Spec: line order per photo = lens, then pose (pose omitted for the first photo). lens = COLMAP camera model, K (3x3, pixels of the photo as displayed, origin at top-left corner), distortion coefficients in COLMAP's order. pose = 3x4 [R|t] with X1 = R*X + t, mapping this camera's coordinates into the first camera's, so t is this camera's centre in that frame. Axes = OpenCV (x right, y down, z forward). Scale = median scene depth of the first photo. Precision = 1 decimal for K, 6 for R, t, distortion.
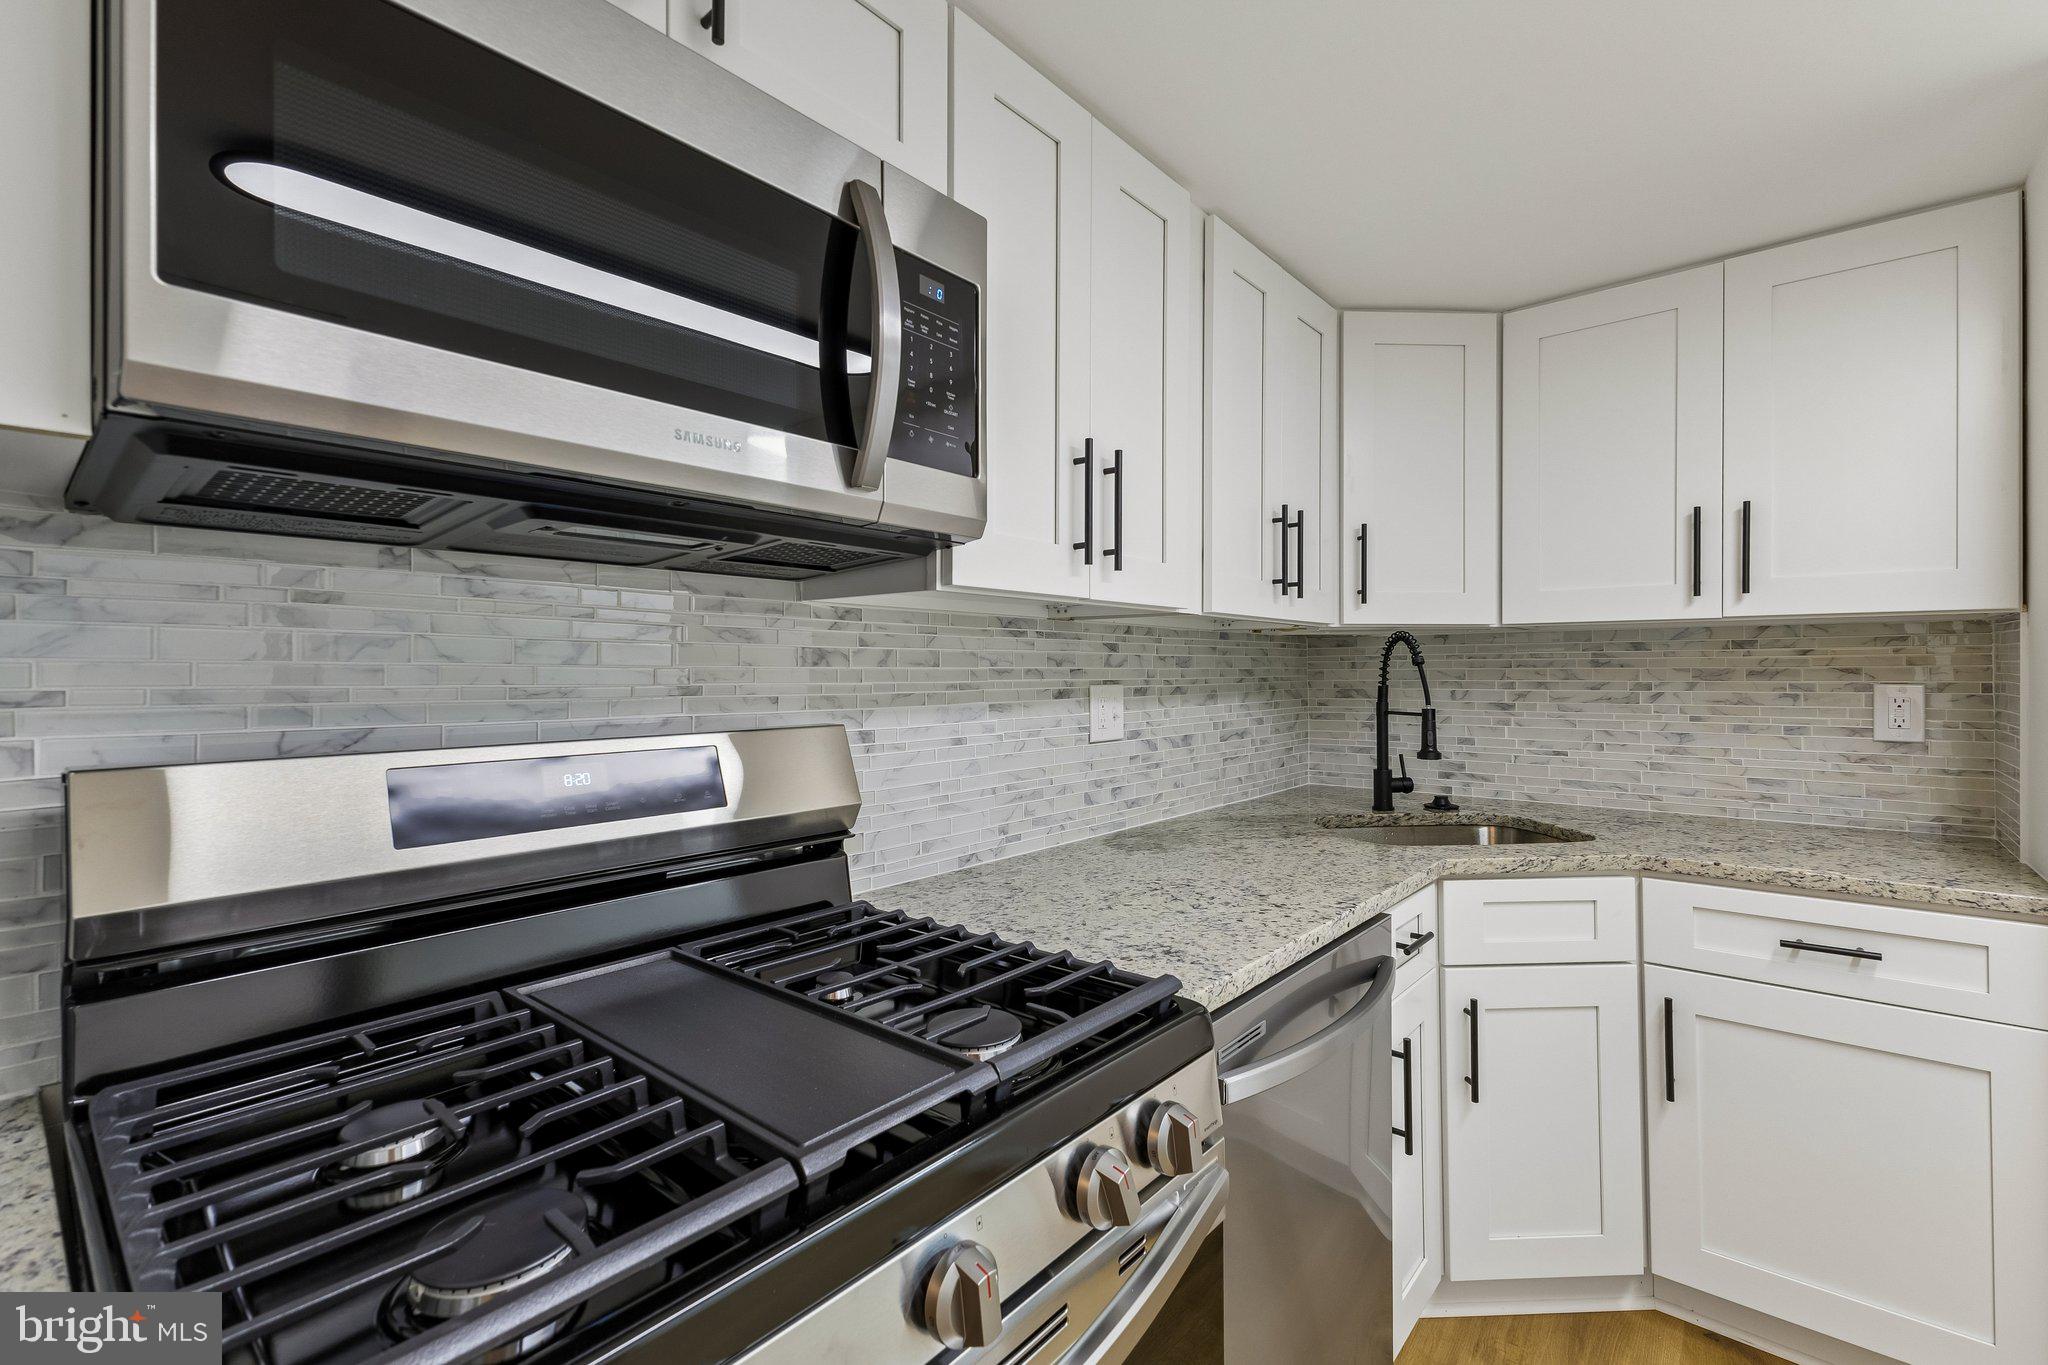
lens RADIAL K [[888.3, 0, 1016.5], [0, 888.3, 666.7], [0, 0, 1]] dist [0.015648, -0.002756]
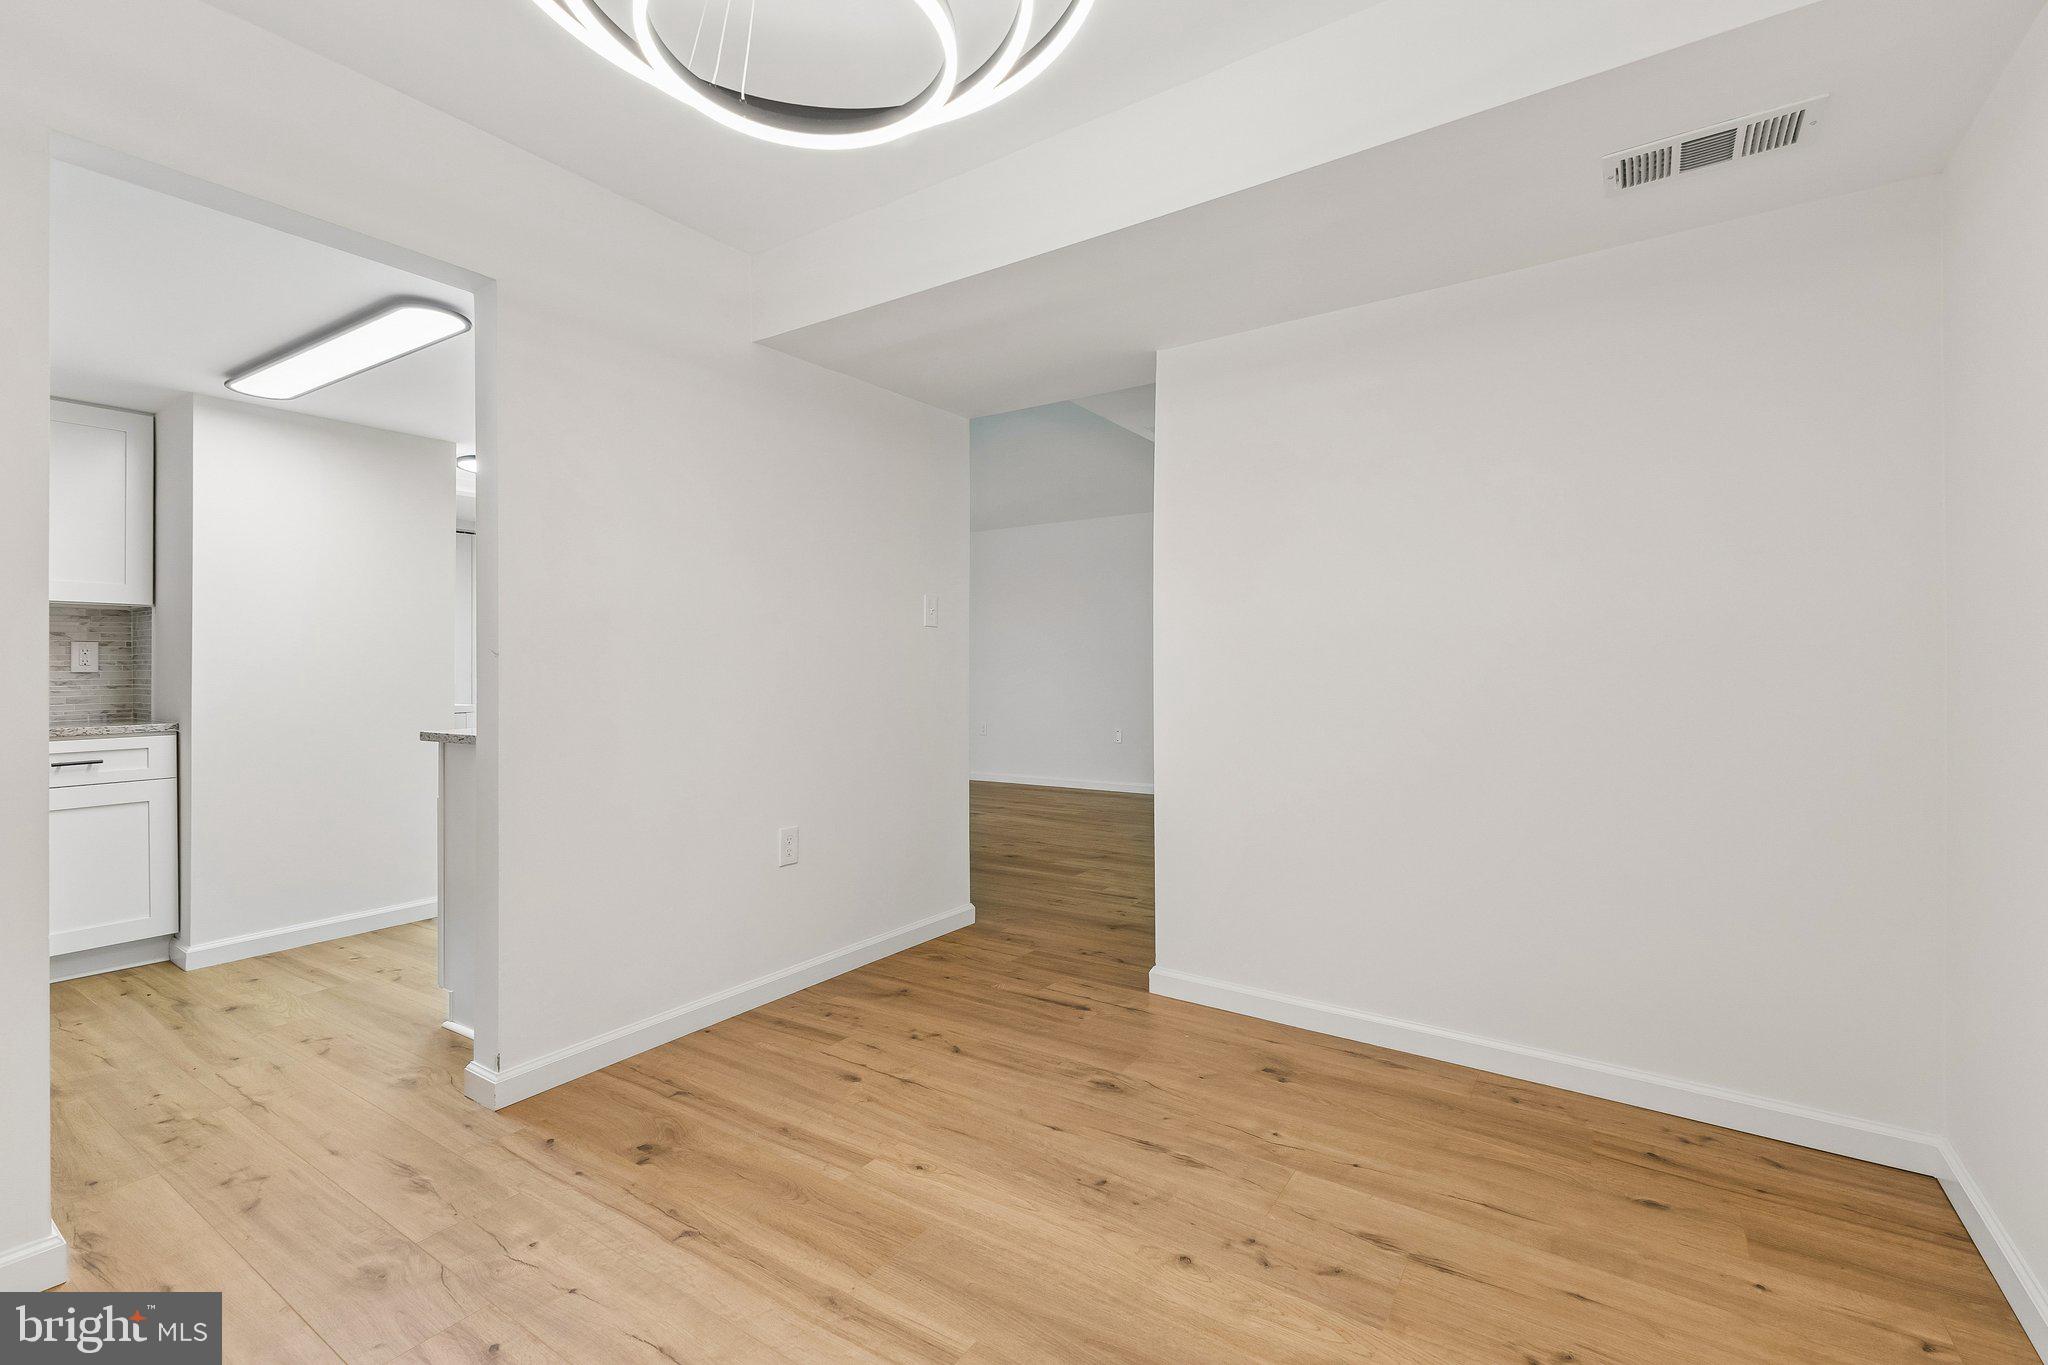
lens RADIAL K [[888.3, 0, 1017.8], [0, 888.3, 681.7], [0, 0, 1]] dist [0.015648, -0.002756]
pose [[-0.124910, -0.006550, 0.992147, -1.157218], [0.001350, 0.999976, 0.006772, 0.094404], [-0.992167, 0.002185, -0.124898, -0.718929]]
